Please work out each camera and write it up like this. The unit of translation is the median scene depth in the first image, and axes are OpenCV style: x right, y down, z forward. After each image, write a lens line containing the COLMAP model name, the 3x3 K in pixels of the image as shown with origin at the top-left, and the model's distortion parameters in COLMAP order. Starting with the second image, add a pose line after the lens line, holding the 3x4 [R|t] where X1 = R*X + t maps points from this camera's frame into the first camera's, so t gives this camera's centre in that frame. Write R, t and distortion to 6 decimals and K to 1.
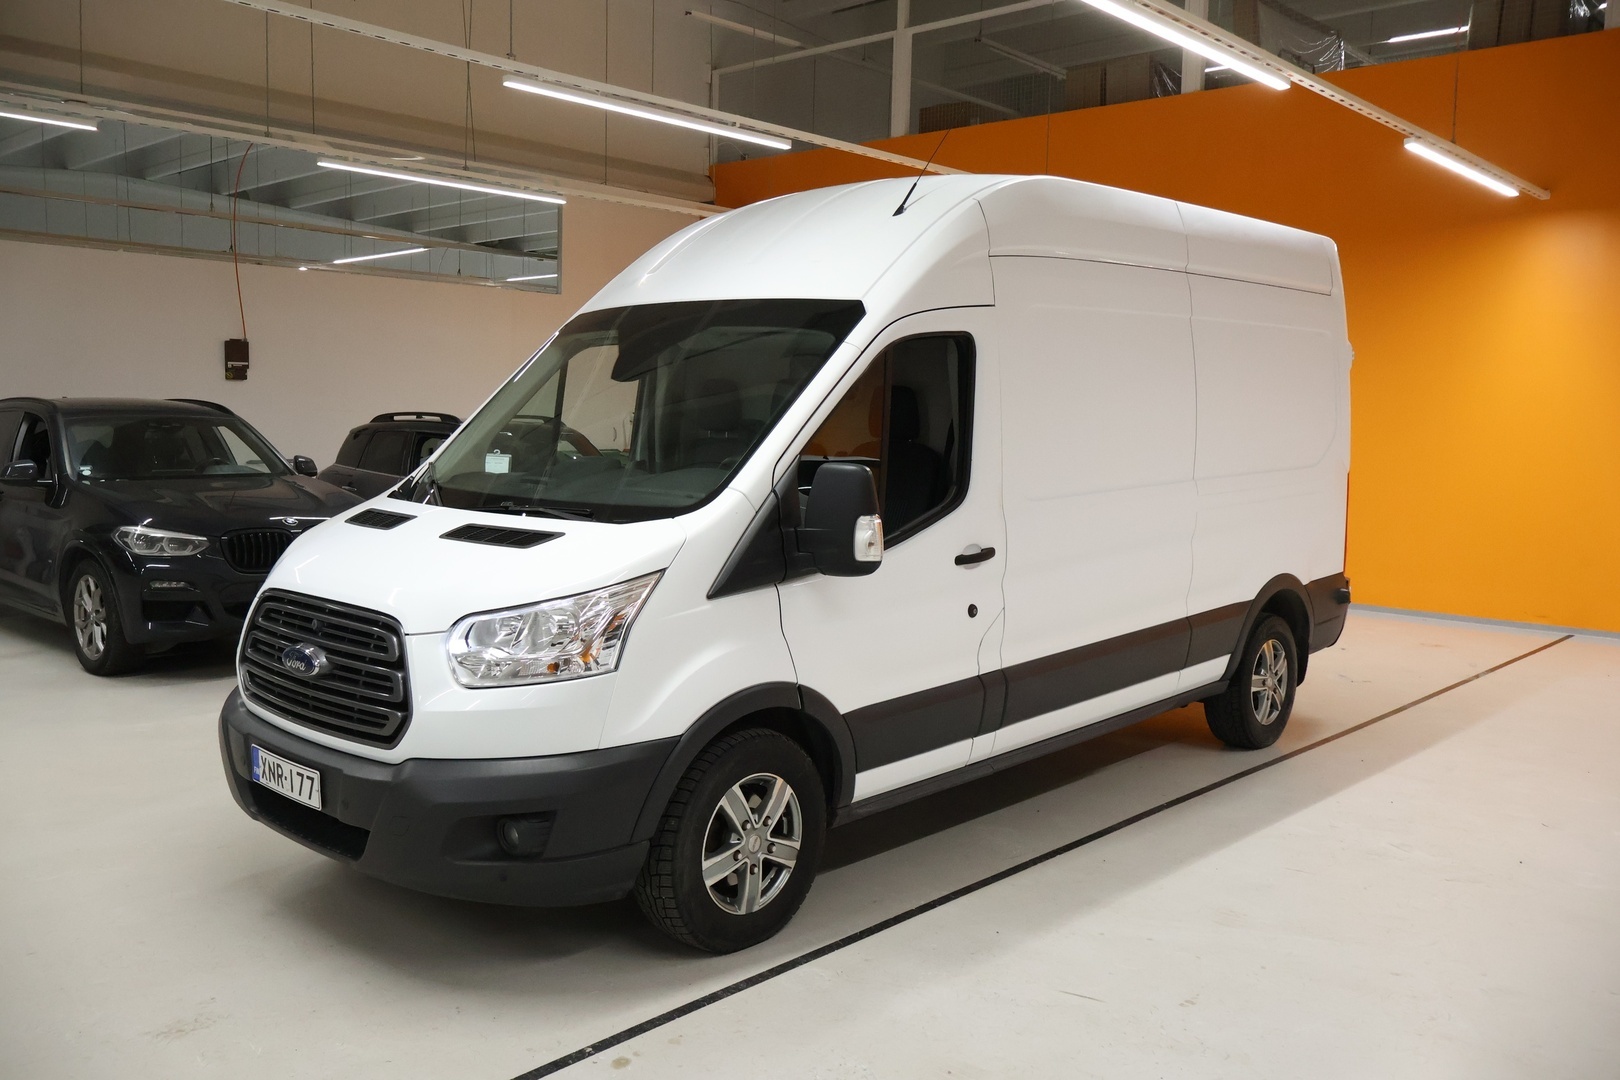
lens RADIAL K [[1337.1, 0, 810.0], [0, 1337.1, 540.0], [0, 0, 1]] dist [-0.003973, 0.002813]
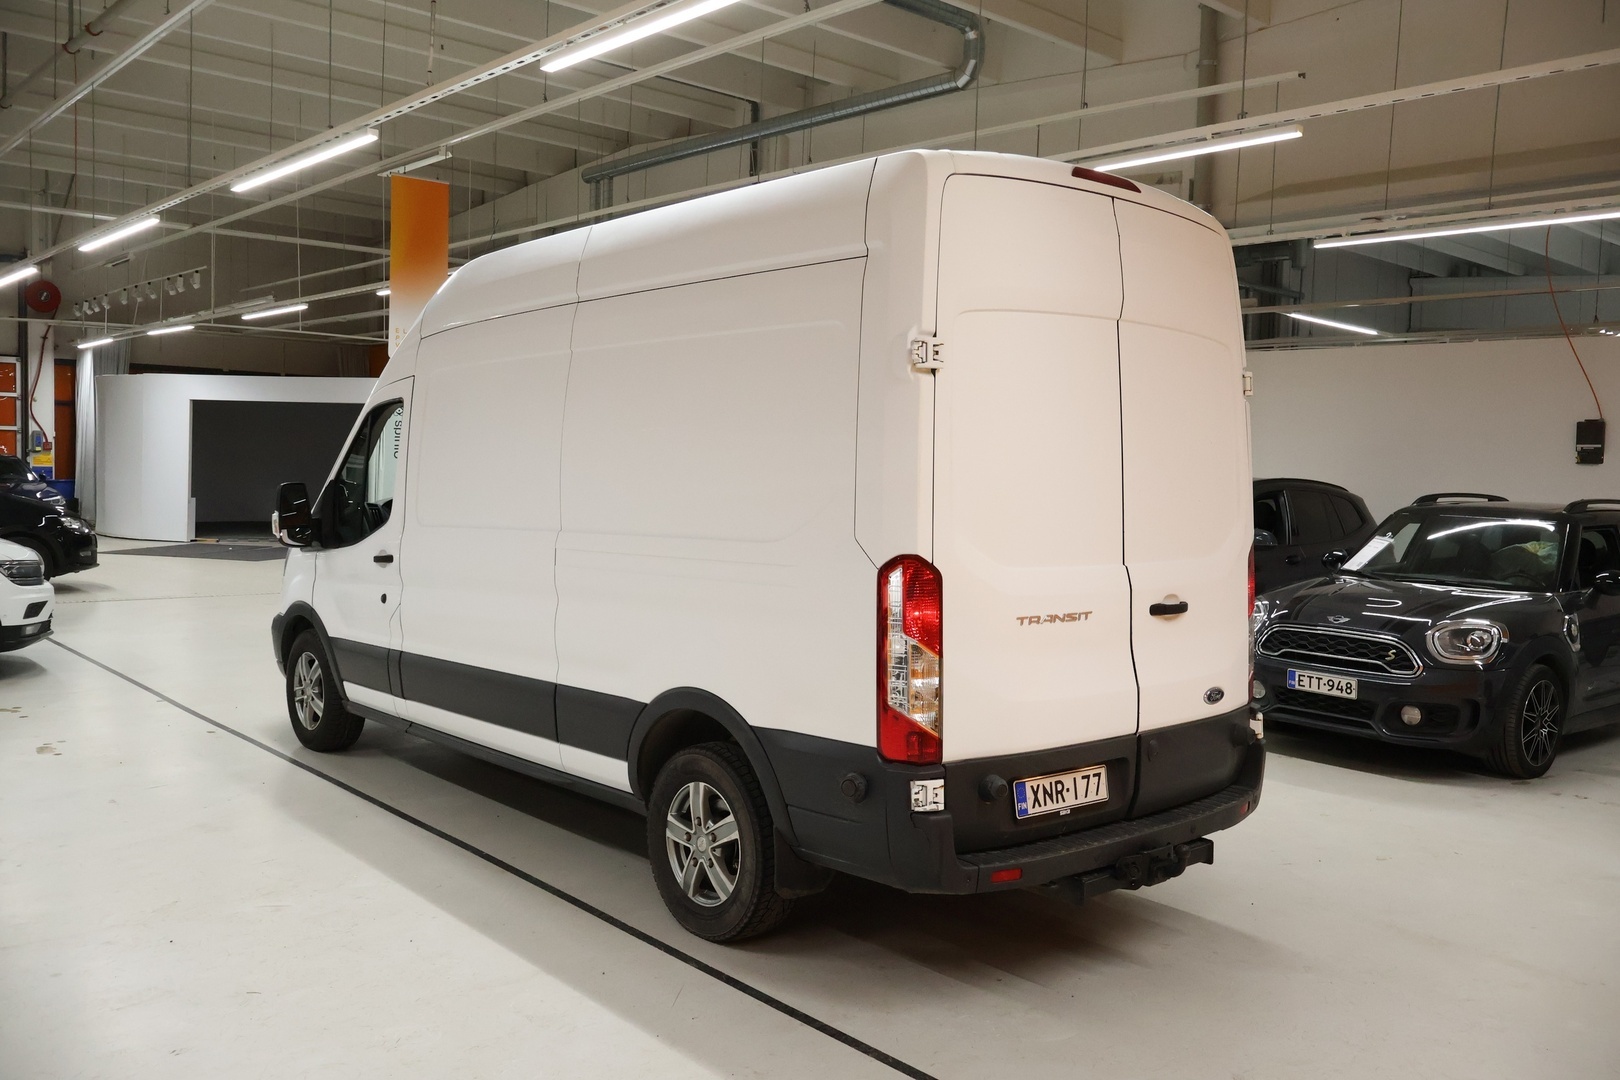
lens RADIAL K [[1301.8, 0, 810.0], [0, 1301.8, 540.0], [0, 0, 1]] dist [0.000040, -0.002412]
pose [[-0.106904, 0.044219, -0.993286, 0.885104], [-0.128809, 0.989976, 0.057935, -0.088690], [0.985890, 0.134138, -0.100137, 0.984530]]
